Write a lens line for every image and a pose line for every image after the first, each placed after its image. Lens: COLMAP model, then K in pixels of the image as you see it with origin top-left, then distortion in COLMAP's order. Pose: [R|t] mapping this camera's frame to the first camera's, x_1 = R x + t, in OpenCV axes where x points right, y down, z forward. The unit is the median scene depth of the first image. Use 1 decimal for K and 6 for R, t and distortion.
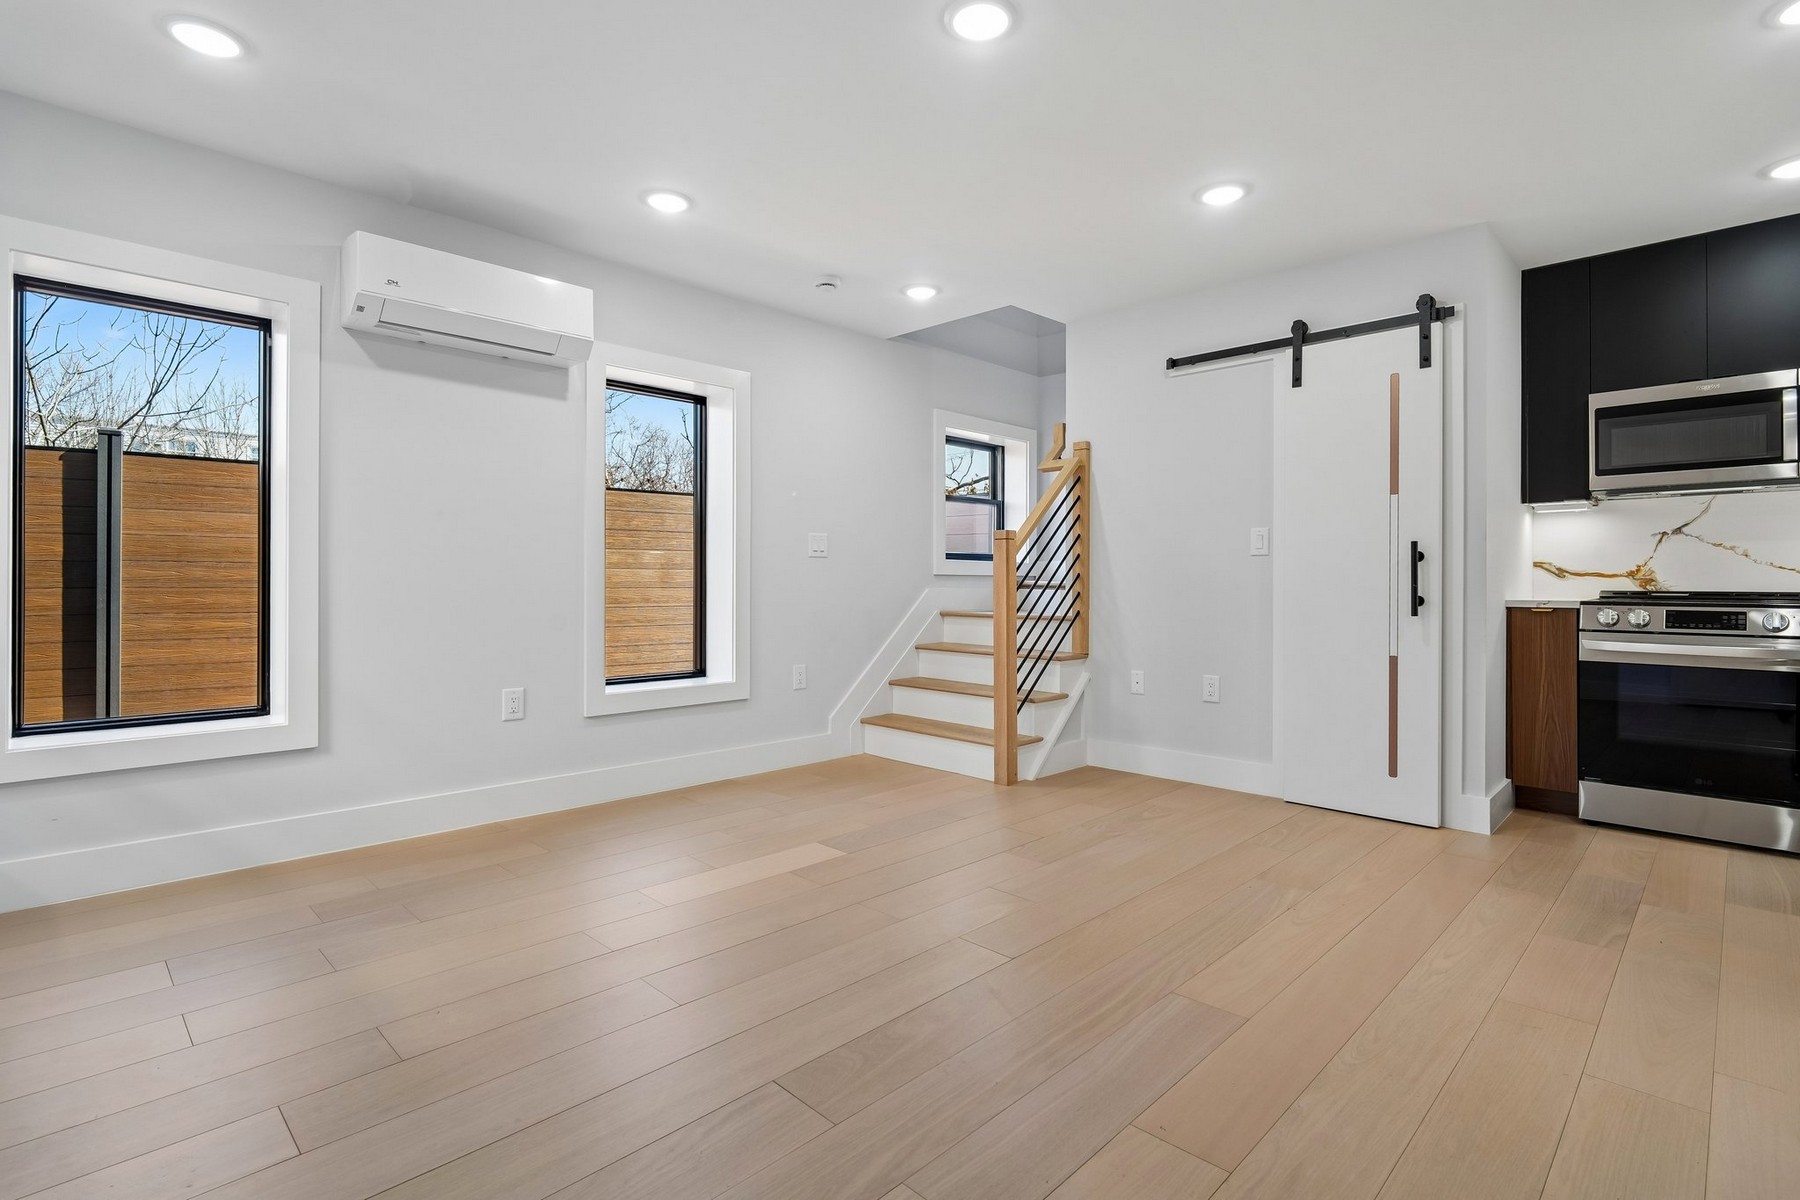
lens RADIAL K [[846.7, 0, 910.1], [0, 846.7, 582.9], [0, 0, 1]] dist [0.000307, -0.003298]
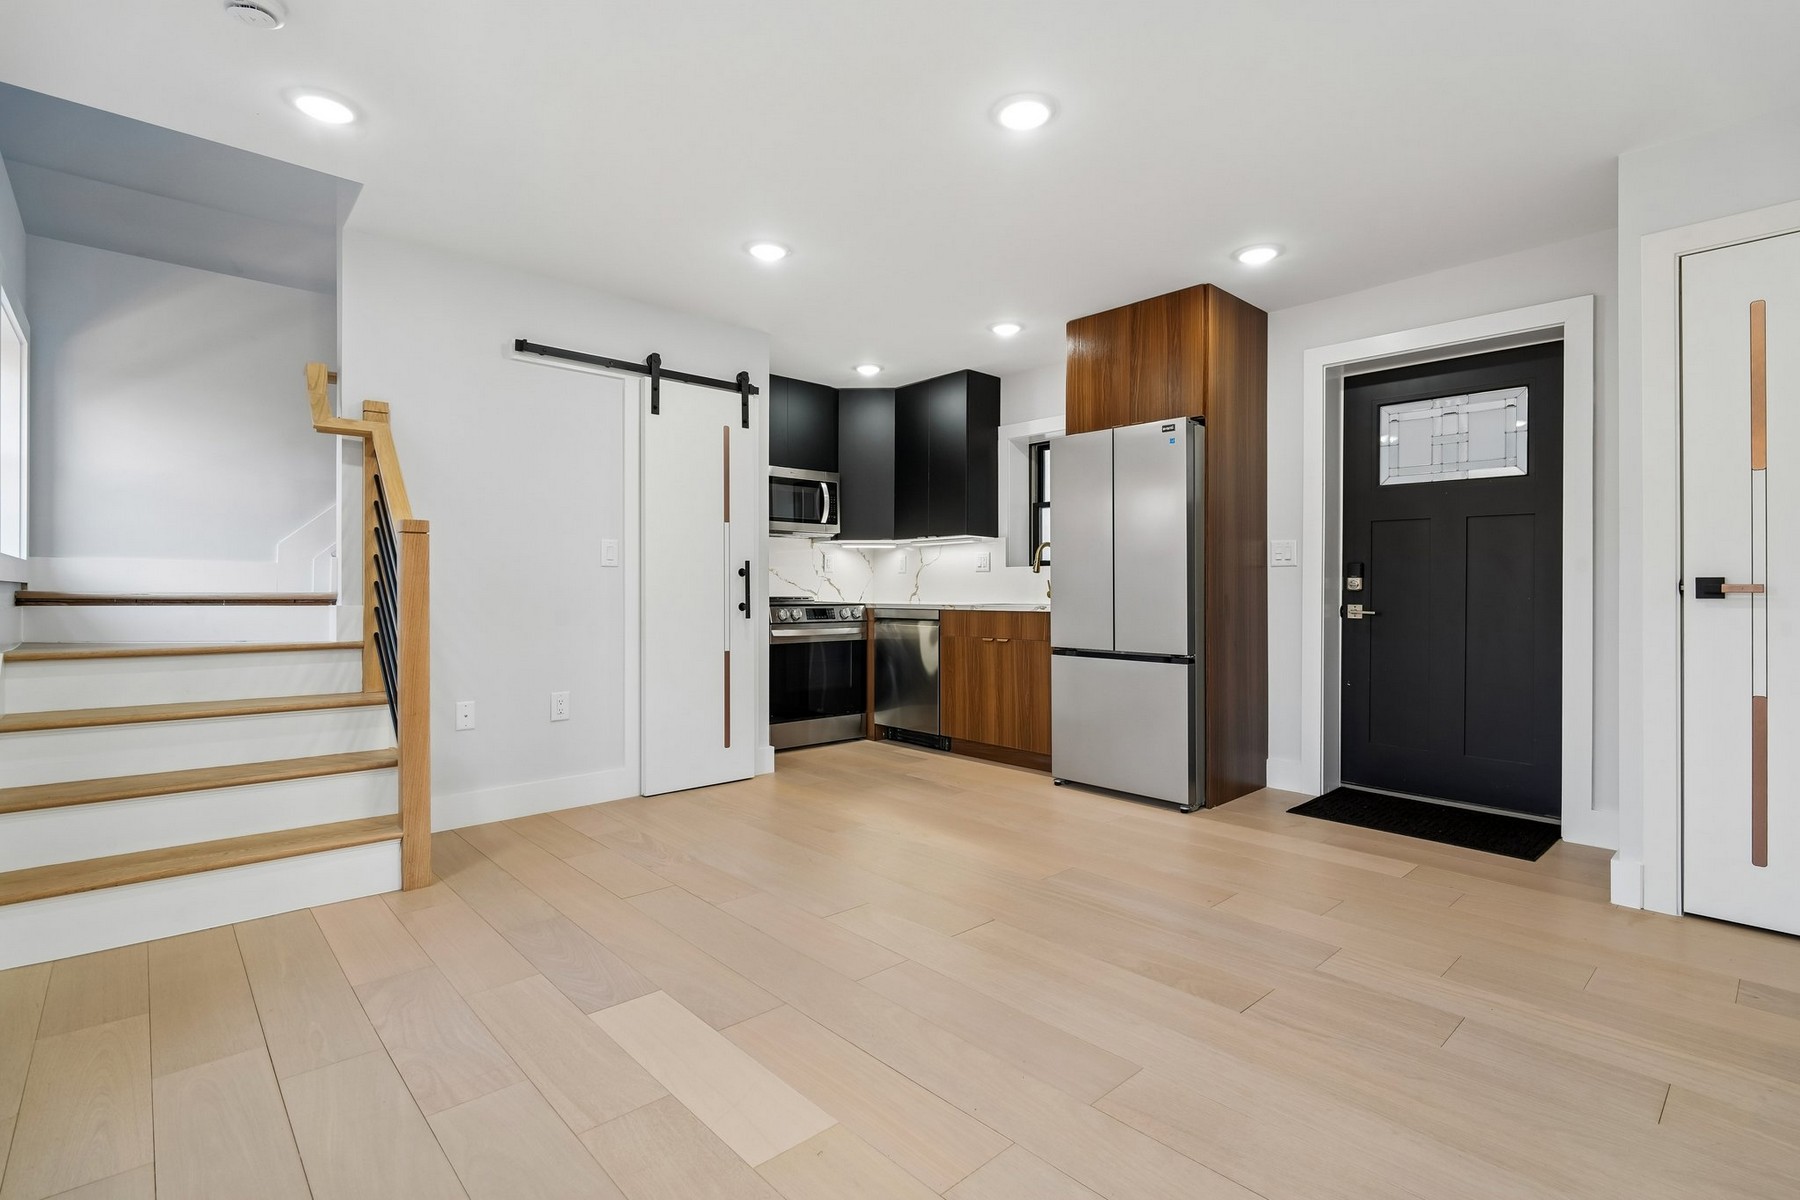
lens RADIAL K [[846.7, 0, 891.6], [0, 846.7, 589.9], [0, 0, 1]] dist [0.000307, -0.003298]
pose [[0.062812, -0.003842, 0.998018, -0.614321], [0.001499, 0.999992, 0.003755, -0.008100], [-0.998024, 0.001260, 0.062818, 0.625251]]
